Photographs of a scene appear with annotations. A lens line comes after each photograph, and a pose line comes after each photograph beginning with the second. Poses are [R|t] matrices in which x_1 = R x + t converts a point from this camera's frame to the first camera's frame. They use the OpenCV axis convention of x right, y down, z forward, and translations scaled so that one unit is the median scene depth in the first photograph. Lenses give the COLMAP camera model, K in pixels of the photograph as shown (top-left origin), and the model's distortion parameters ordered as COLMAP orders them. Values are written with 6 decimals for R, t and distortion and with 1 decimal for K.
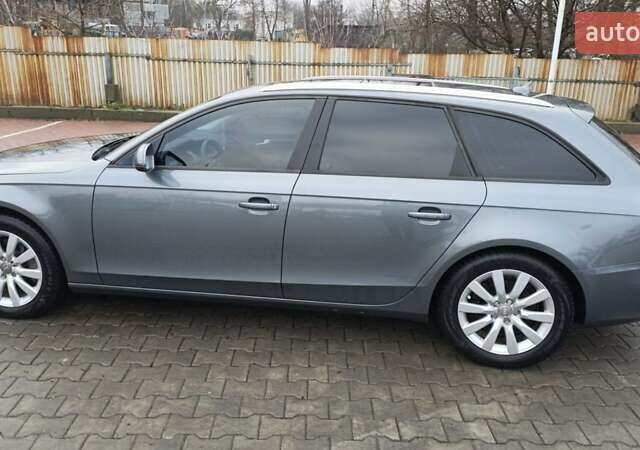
lens RADIAL K [[578.7, 0, 322.1], [0, 578.7, 215.0], [0, 0, 1]] dist [0.161988, -0.282394]
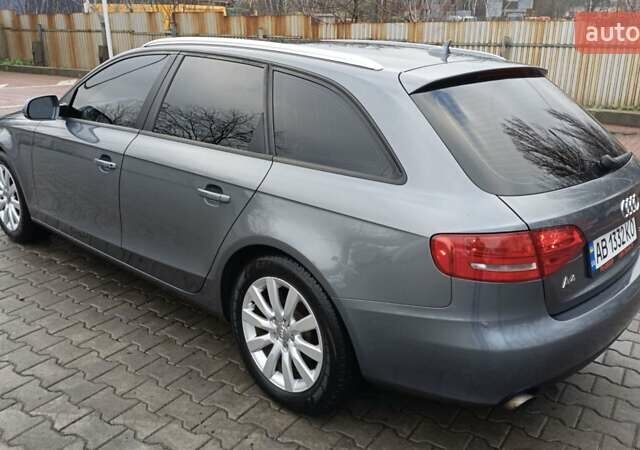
lens RADIAL K [[578.7, 0, 322.1], [0, 578.7, 215.0], [0, 0, 1]] dist [0.161988, -0.282394]
pose [[0.829243, 0.151388, -0.537994, 0.738479], [-0.145296, 0.987911, 0.054038, -0.037566], [0.539671, 0.033358, 0.841215, 0.375602]]
